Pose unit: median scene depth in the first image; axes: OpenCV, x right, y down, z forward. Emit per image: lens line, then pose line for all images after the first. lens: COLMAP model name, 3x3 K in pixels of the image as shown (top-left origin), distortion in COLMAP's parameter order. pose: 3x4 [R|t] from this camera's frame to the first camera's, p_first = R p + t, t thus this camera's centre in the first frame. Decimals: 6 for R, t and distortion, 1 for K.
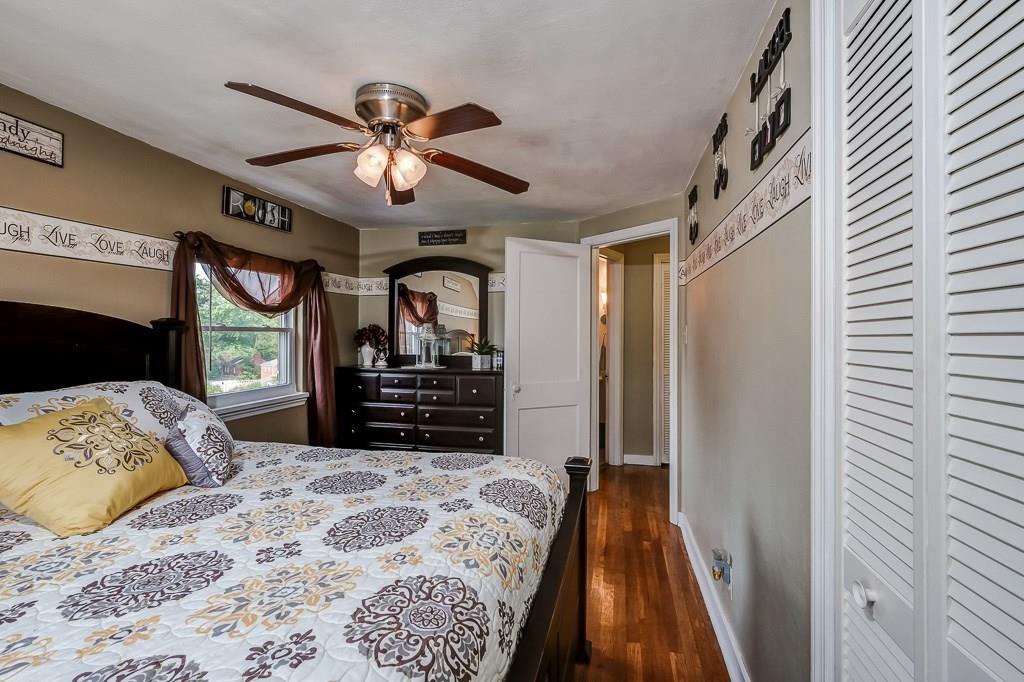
lens RADIAL K [[451.9, 0, 514.5], [0, 451.9, 346.4], [0, 0, 1]] dist [0.002062, 0.000404]
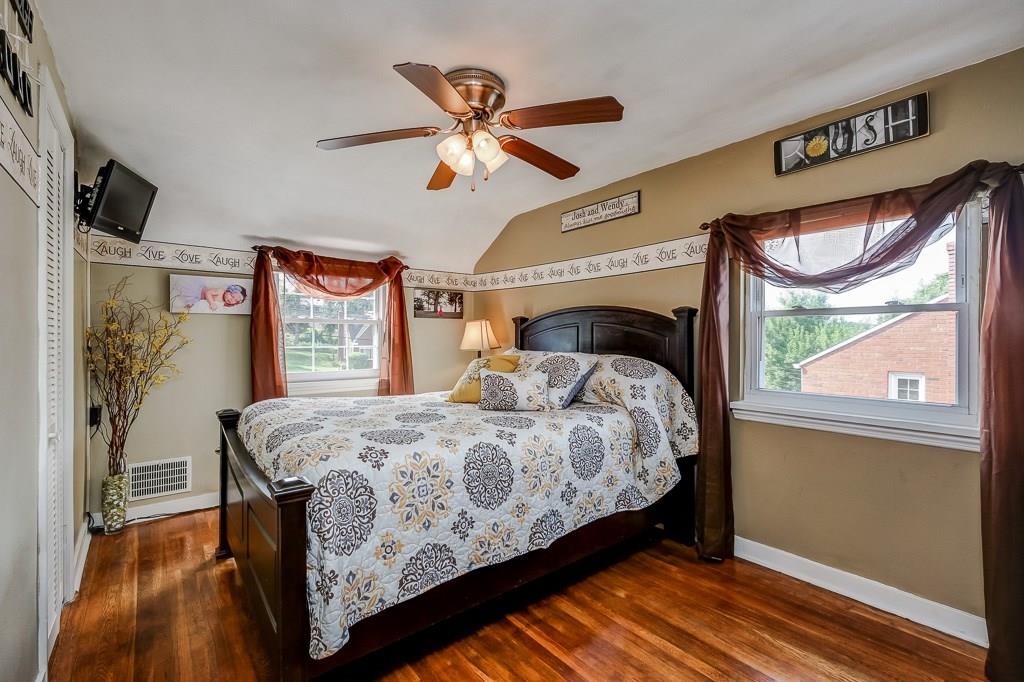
lens RADIAL K [[451.9, 0, 514.5], [0, 451.9, 346.4], [0, 0, 1]] dist [0.002062, 0.000404]
pose [[-0.595307, 0.029799, -0.802946, 0.328725], [-0.004344, 0.999178, 0.040302, -0.005796], [0.803487, 0.027480, -0.594688, 1.085787]]
